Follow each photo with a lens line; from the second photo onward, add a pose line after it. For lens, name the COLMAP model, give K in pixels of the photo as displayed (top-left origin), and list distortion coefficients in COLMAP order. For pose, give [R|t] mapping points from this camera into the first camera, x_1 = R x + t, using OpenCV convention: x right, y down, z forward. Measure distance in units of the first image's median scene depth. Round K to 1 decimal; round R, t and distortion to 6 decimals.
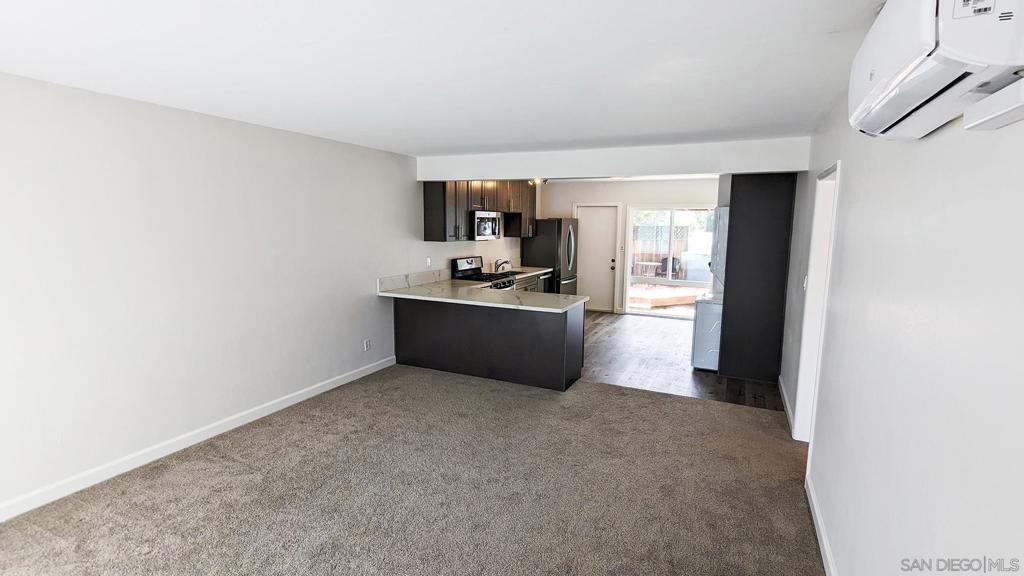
lens RADIAL K [[472.5, 0, 512.0], [0, 472.5, 288.0], [0, 0, 1]] dist [-0.001198, -0.000132]
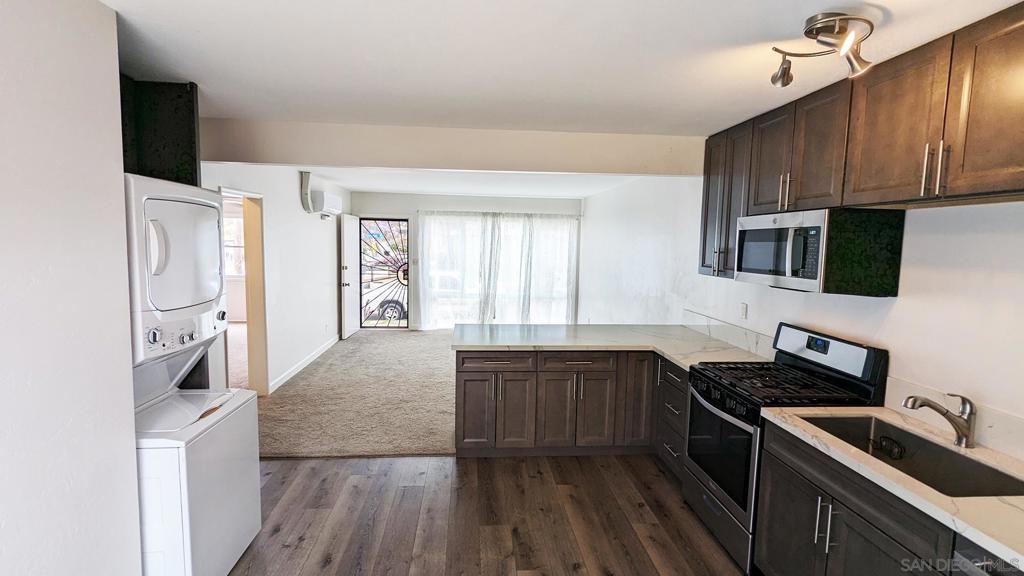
lens RADIAL K [[472.5, 0, 512.0], [0, 472.5, 288.0], [0, 0, 1]] dist [-0.001198, -0.000132]
pose [[-0.860548, 0.022423, -0.508875, 0.265460], [-0.096008, 0.973984, 0.205274, -0.127833], [0.500239, 0.225504, -0.836008, 0.974111]]
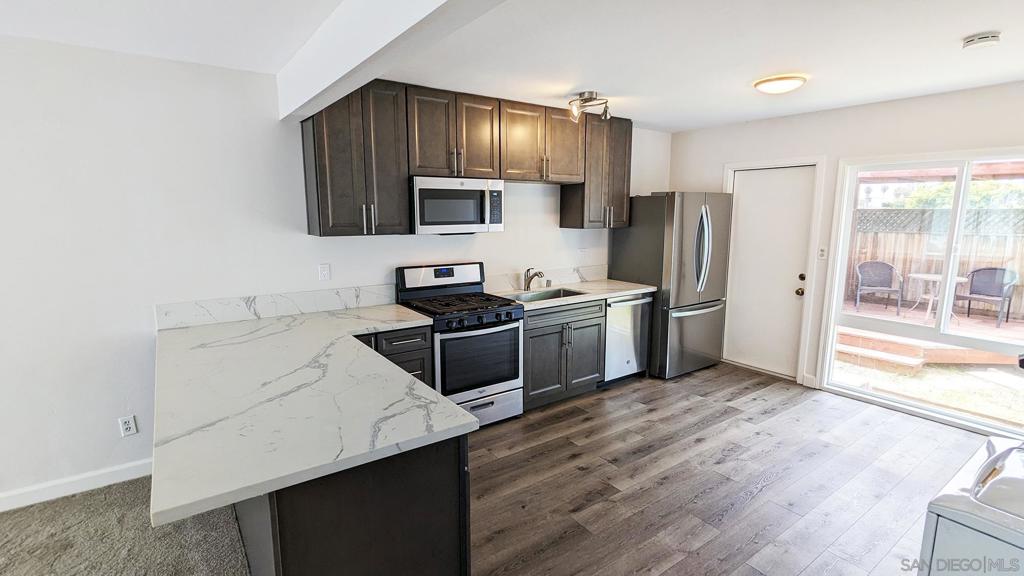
lens RADIAL K [[472.5, 0, 512.0], [0, 472.5, 288.0], [0, 0, 1]] dist [-0.001198, -0.000132]
pose [[0.871206, 0.069648, -0.485951, 0.205066], [-0.058000, 0.997555, 0.038991, -0.051971], [0.487479, -0.005784, 0.873116, 0.456561]]
